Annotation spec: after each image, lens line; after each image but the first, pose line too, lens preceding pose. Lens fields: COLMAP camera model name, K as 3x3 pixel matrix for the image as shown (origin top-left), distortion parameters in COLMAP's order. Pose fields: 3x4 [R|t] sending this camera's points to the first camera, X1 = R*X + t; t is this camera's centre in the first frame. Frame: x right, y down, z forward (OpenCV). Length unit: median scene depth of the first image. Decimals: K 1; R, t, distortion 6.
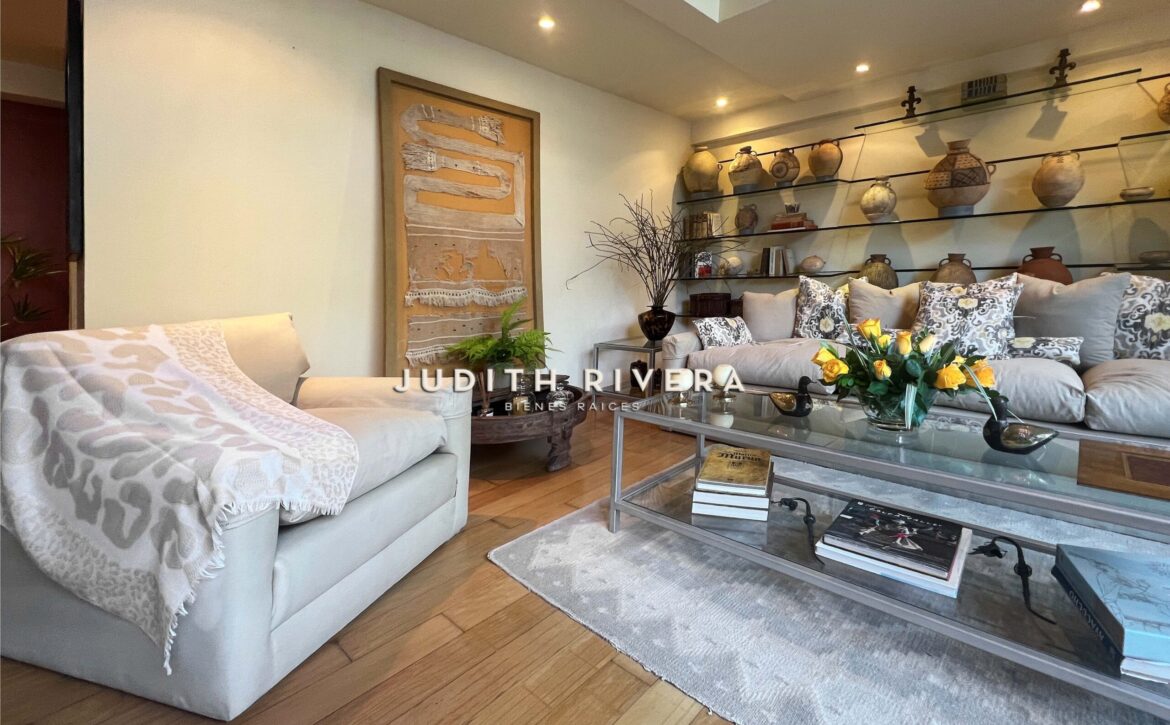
lens RADIAL K [[515.9, 0, 625.4], [0, 515.9, 339.4], [0, 0, 1]] dist [-0.002268, -0.000769]
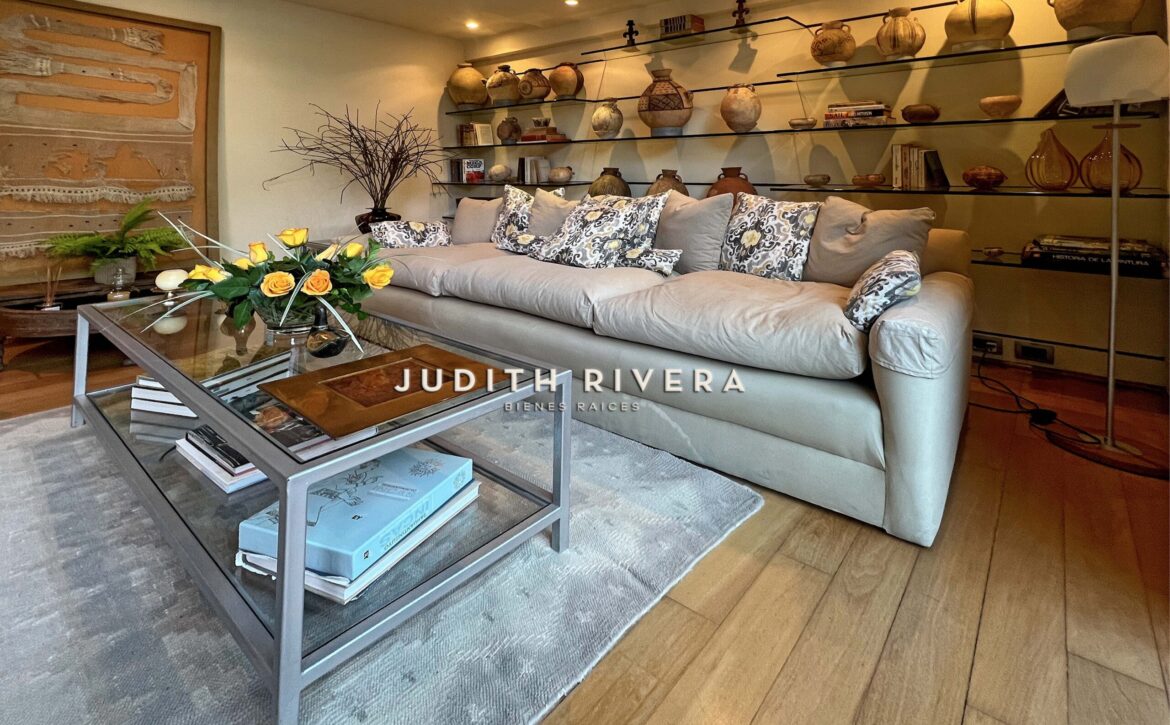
lens RADIAL K [[490.2, 0, 580.8], [0, 490.2, 202.7], [0, 0, 1]] dist [-0.000958, 0.000007]
pose [[0.997958, 0.033822, 0.054187, 0.568960], [-0.029881, 0.996960, -0.071957, -0.021514], [-0.056456, 0.070191, 0.995935, -0.042601]]
